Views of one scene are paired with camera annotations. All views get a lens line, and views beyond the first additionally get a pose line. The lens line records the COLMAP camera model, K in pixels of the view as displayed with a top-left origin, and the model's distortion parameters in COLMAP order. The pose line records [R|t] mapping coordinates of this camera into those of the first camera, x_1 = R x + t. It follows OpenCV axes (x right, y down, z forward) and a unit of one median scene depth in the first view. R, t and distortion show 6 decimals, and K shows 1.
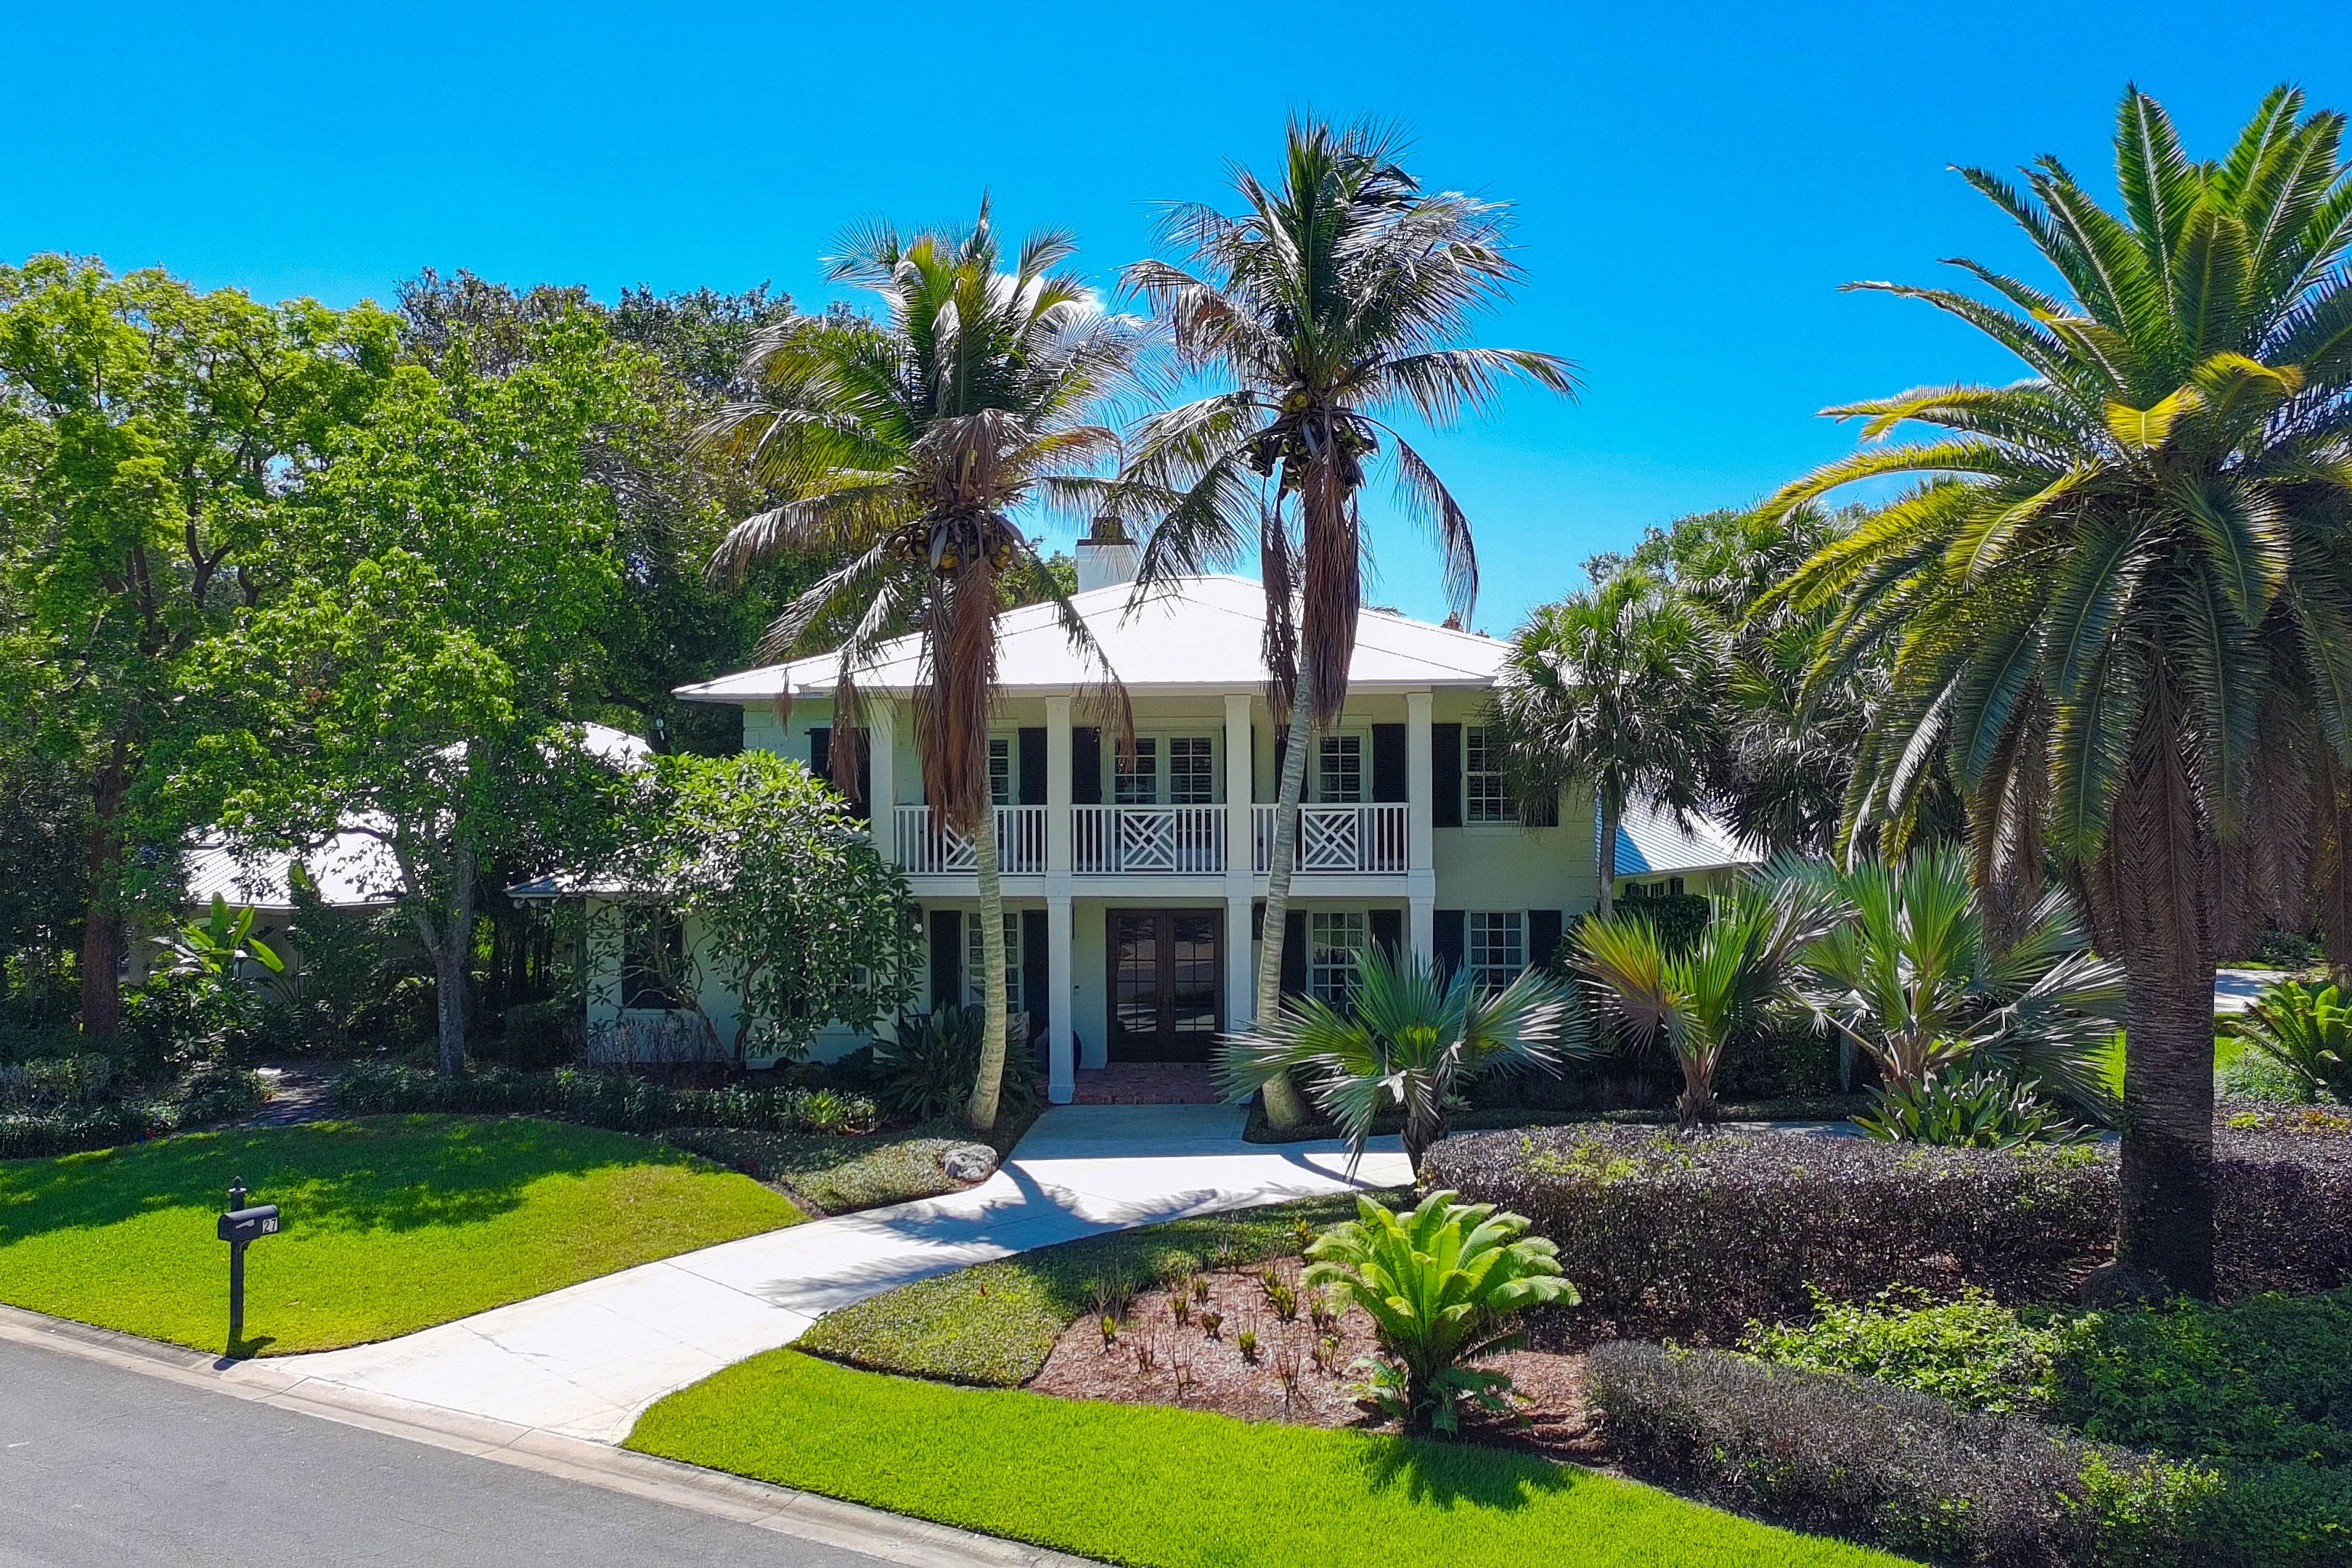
lens RADIAL K [[2301.8, 0, 1176.0], [0, 2301.8, 784.0], [0, 0, 1]] dist [0.042221, 0.025093]
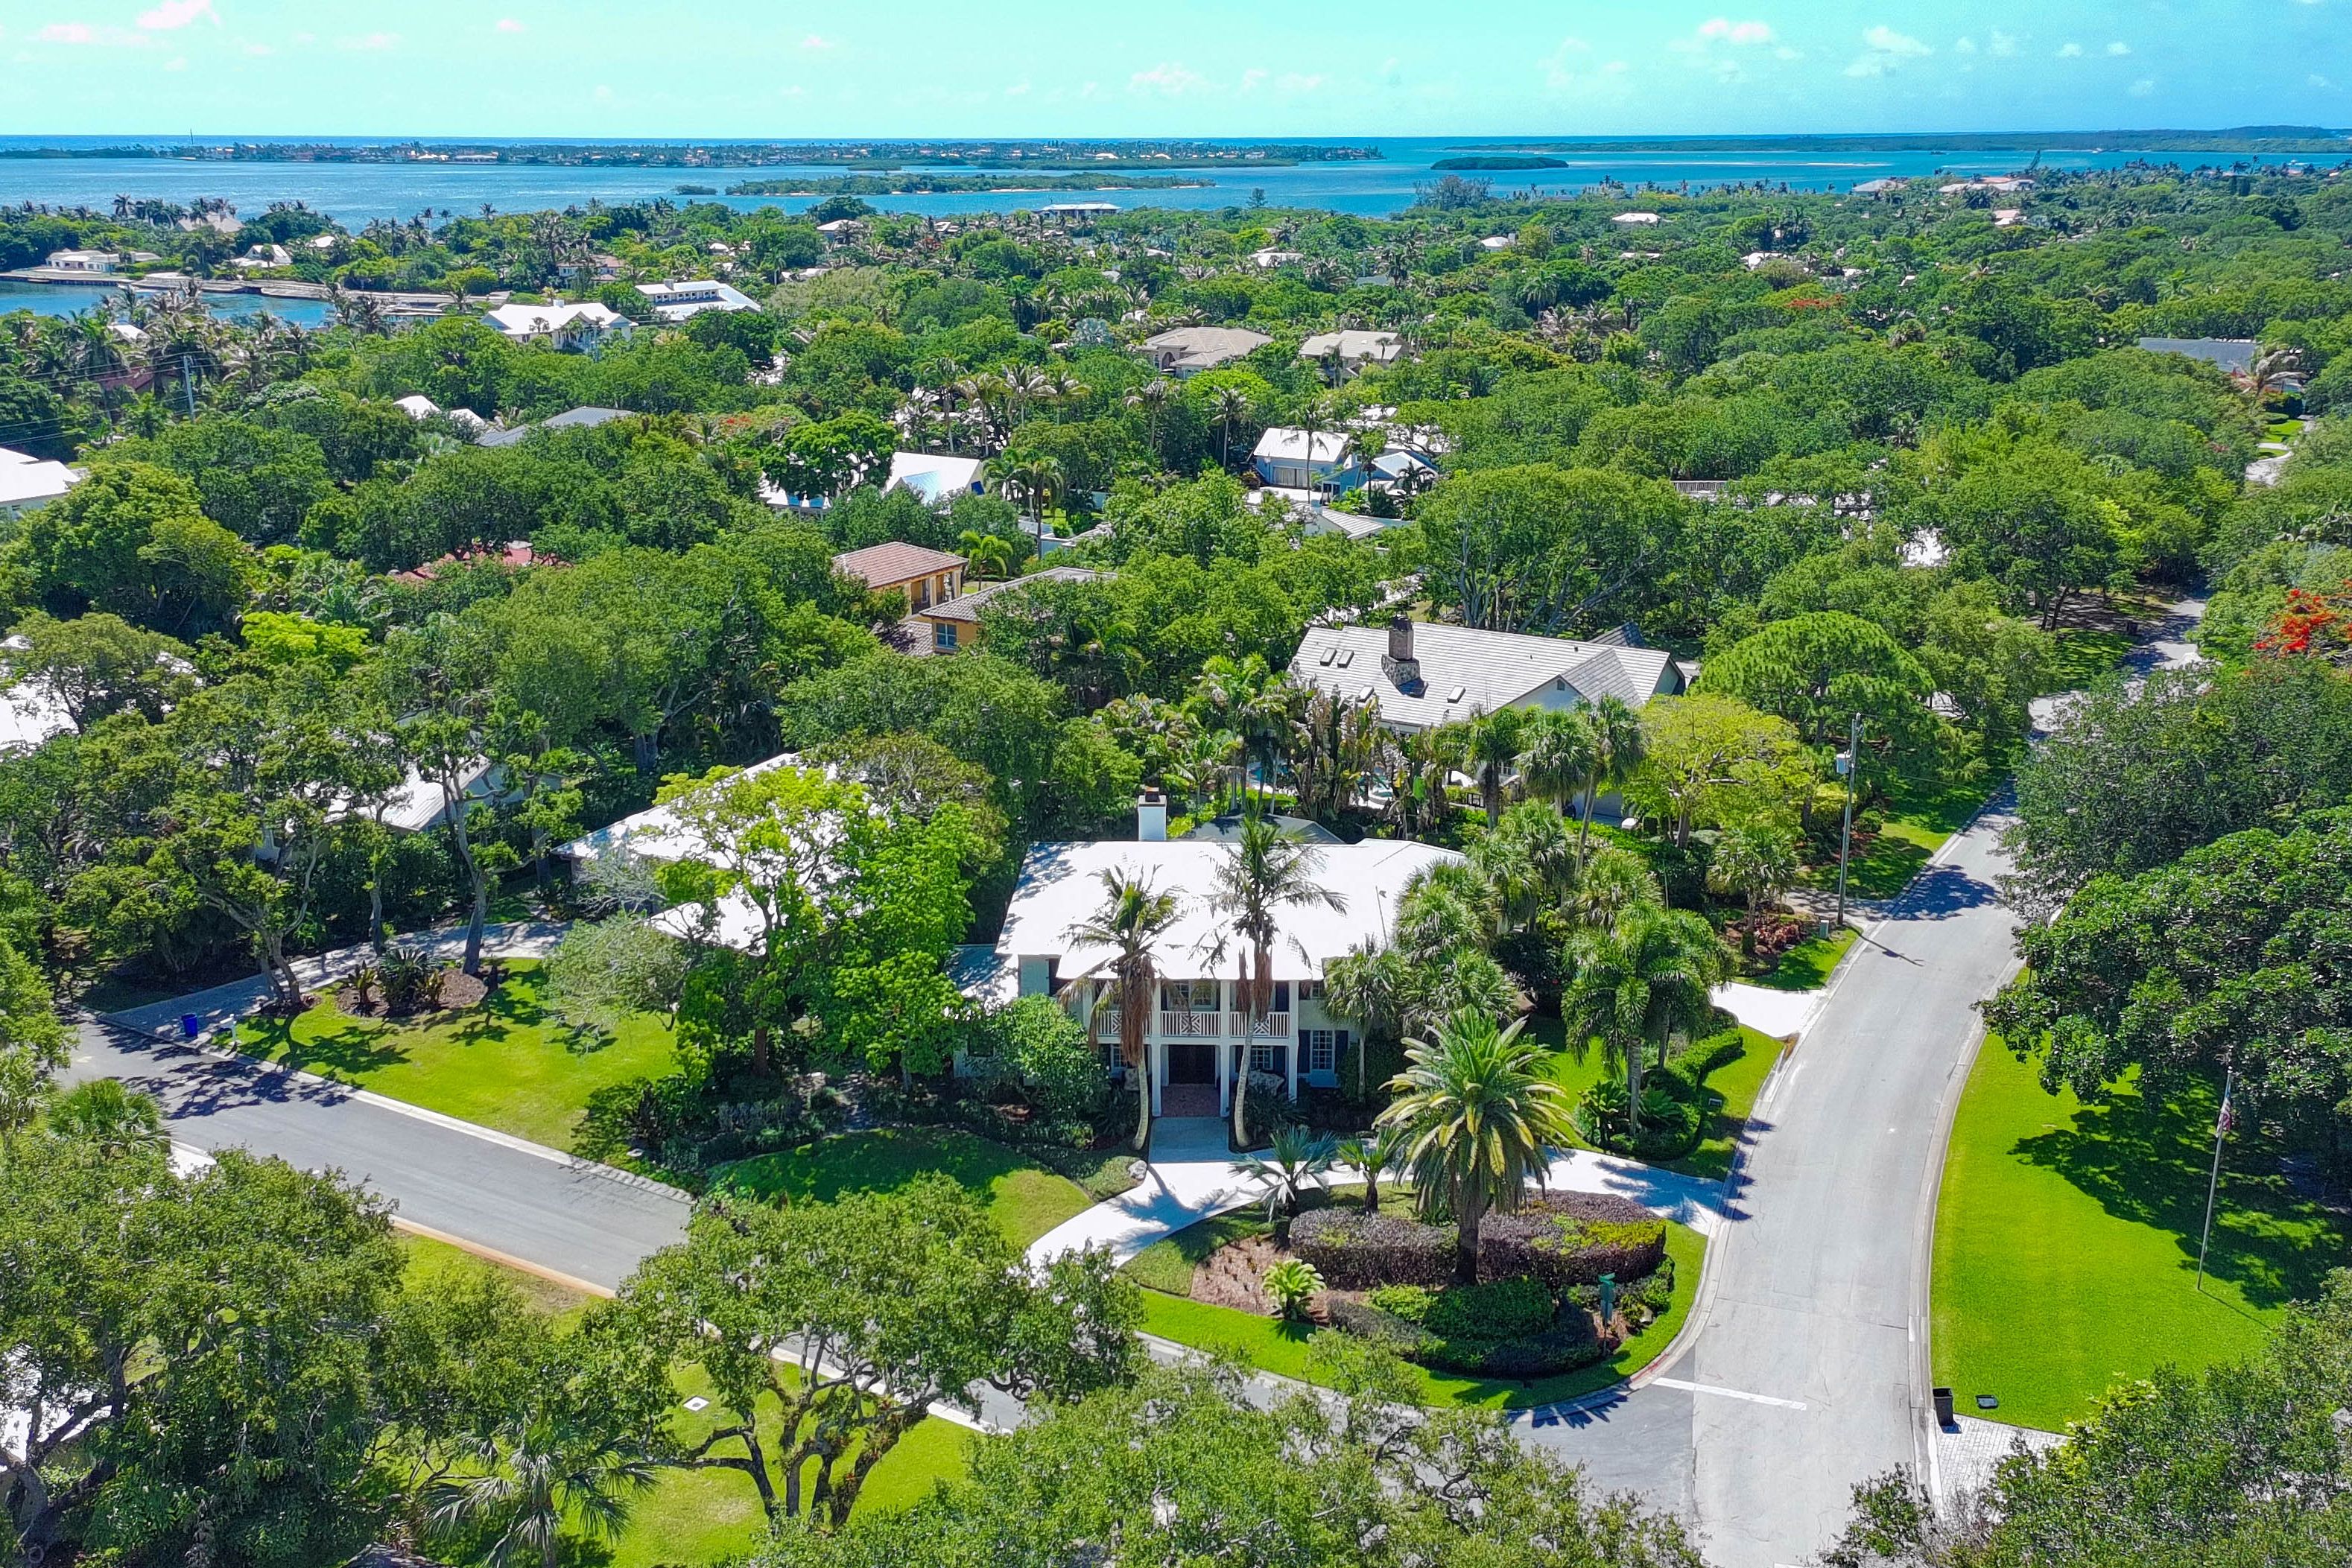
lens RADIAL K [[2301.6, 0, 1176.0], [0, 2301.6, 784.0], [0, 0, 1]] dist [0.042221, 0.025093]
pose [[0.998684, -0.011464, 0.049983, -0.183349], [-0.000947, 0.970400, 0.241503, -1.027821], [-0.051272, -0.241233, 0.969112, -1.738304]]
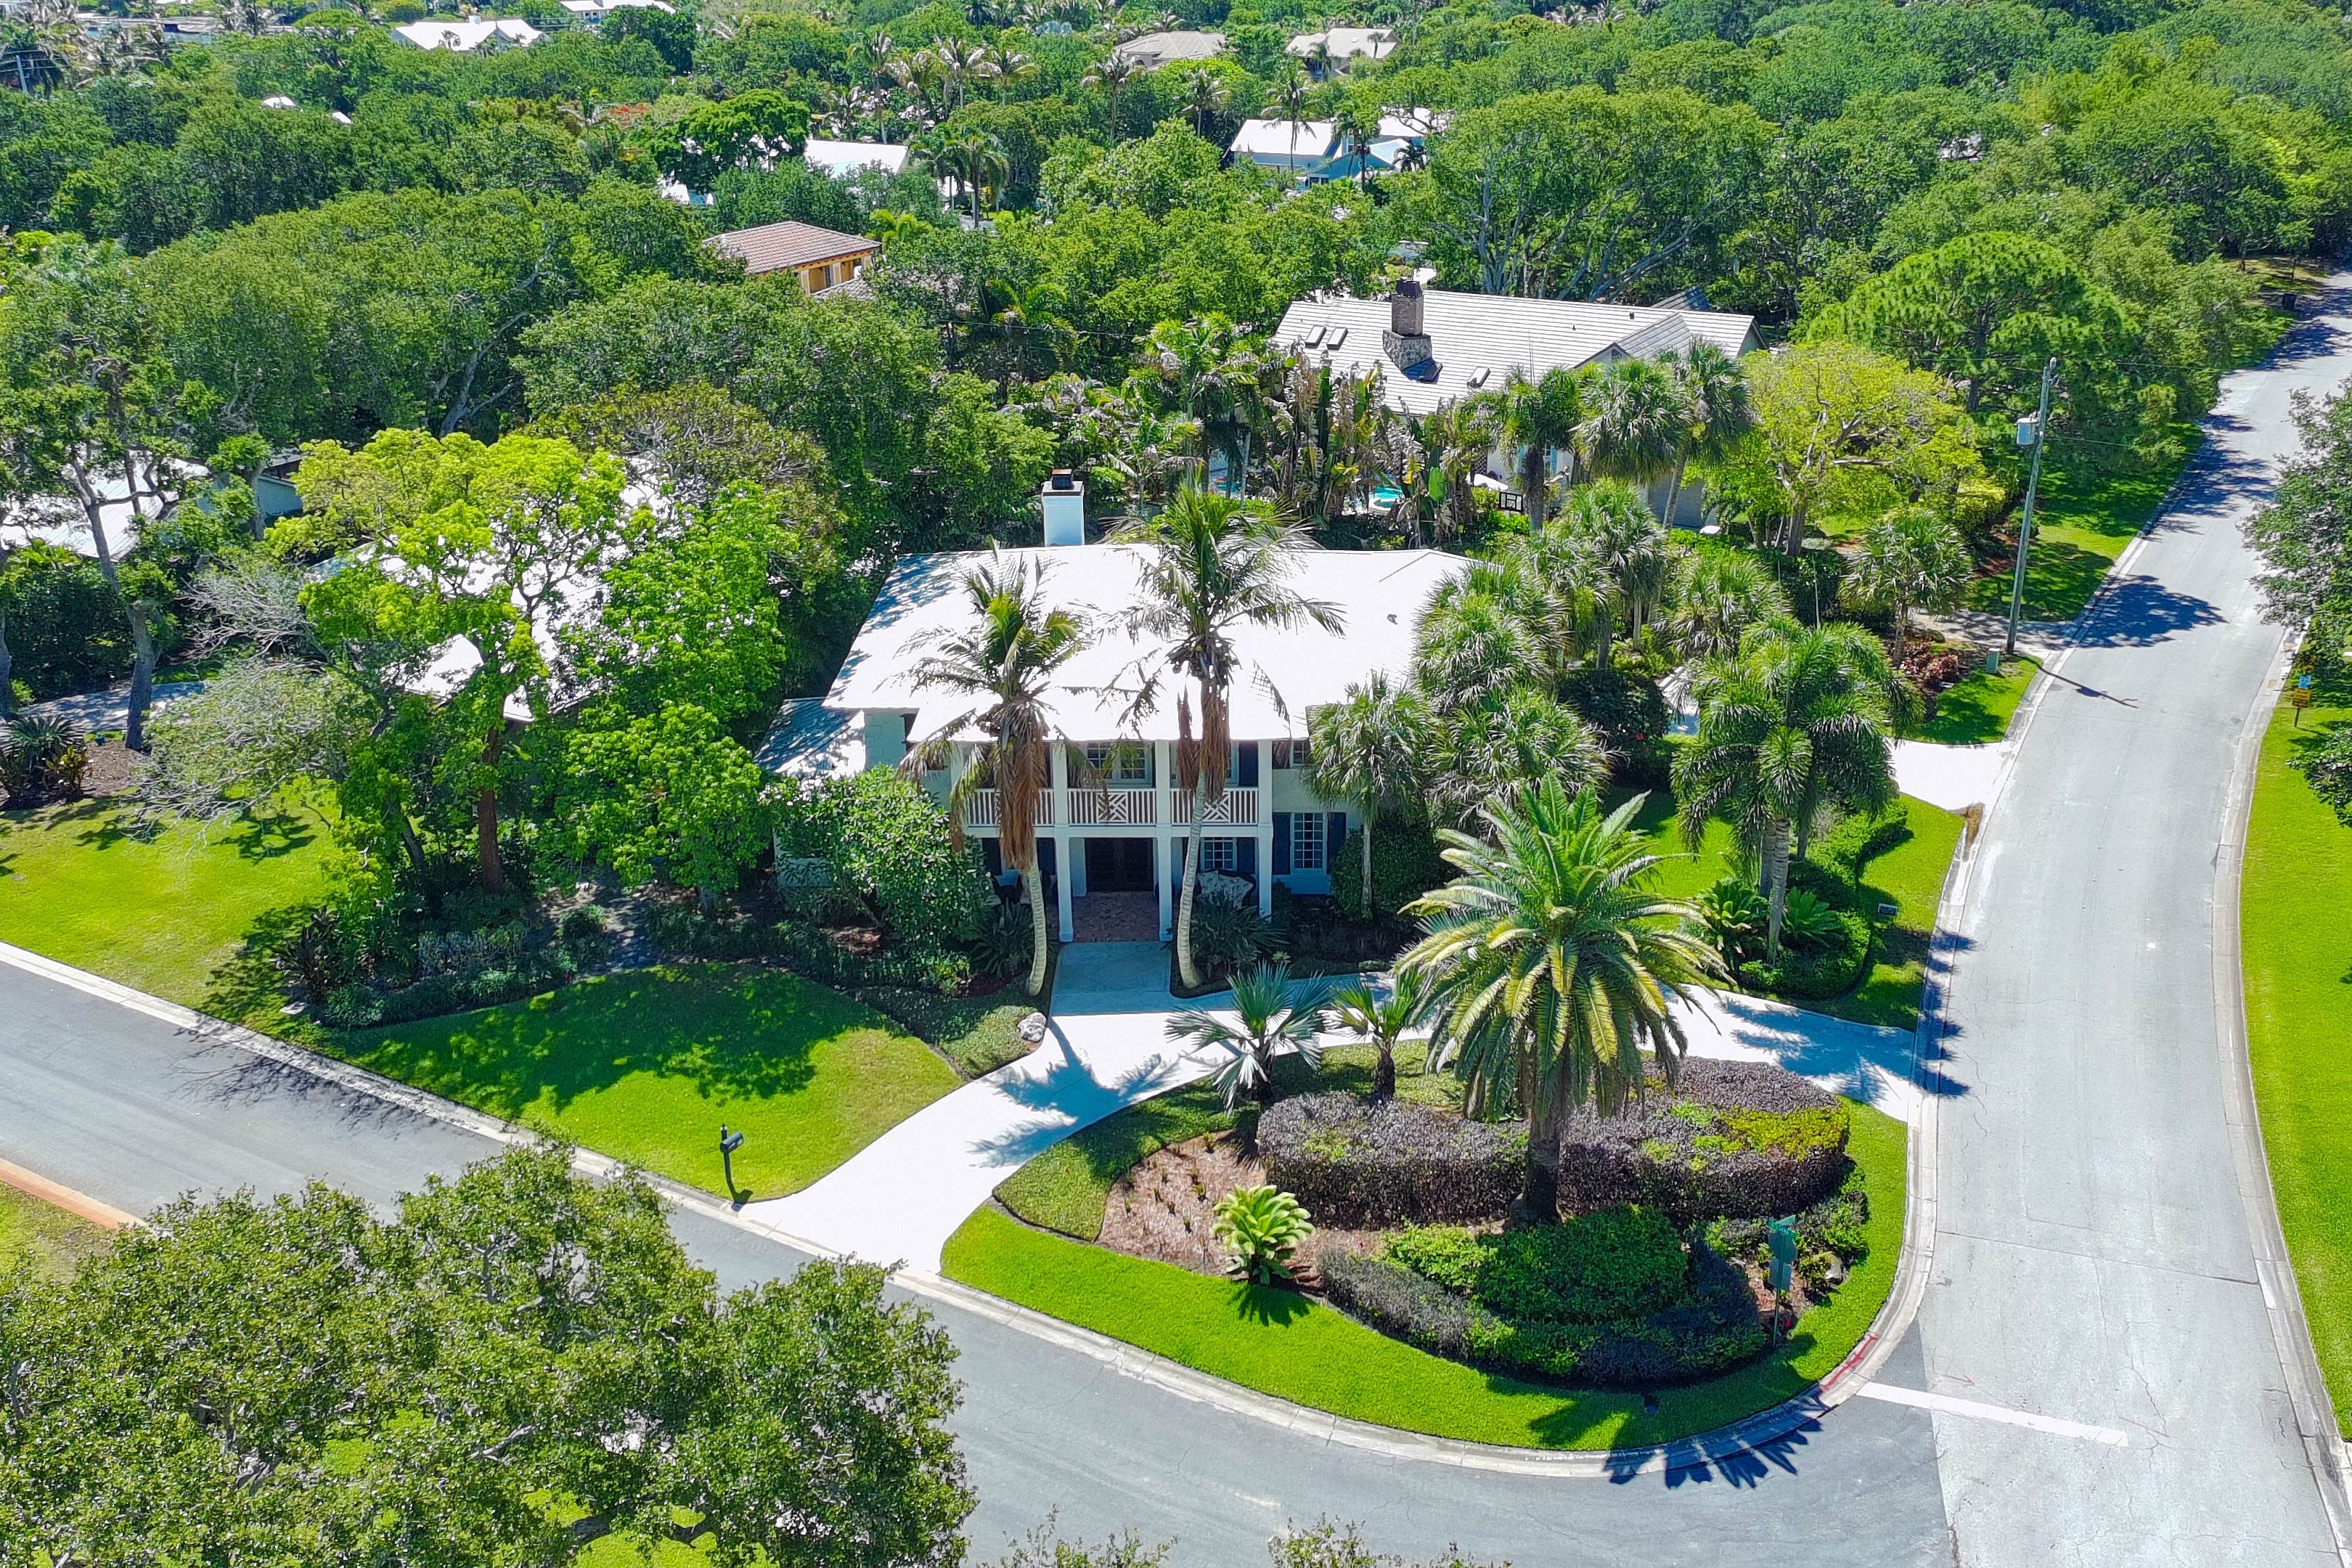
lens RADIAL K [[2301.8, 0, 1176.0], [0, 2301.8, 784.0], [0, 0, 1]] dist [0.042221, 0.025093]
pose [[0.998189, -0.031534, 0.051236, -0.062247], [0.012394, 0.941147, 0.337771, -0.692381], [-0.058872, -0.336524, 0.939833, -0.778290]]
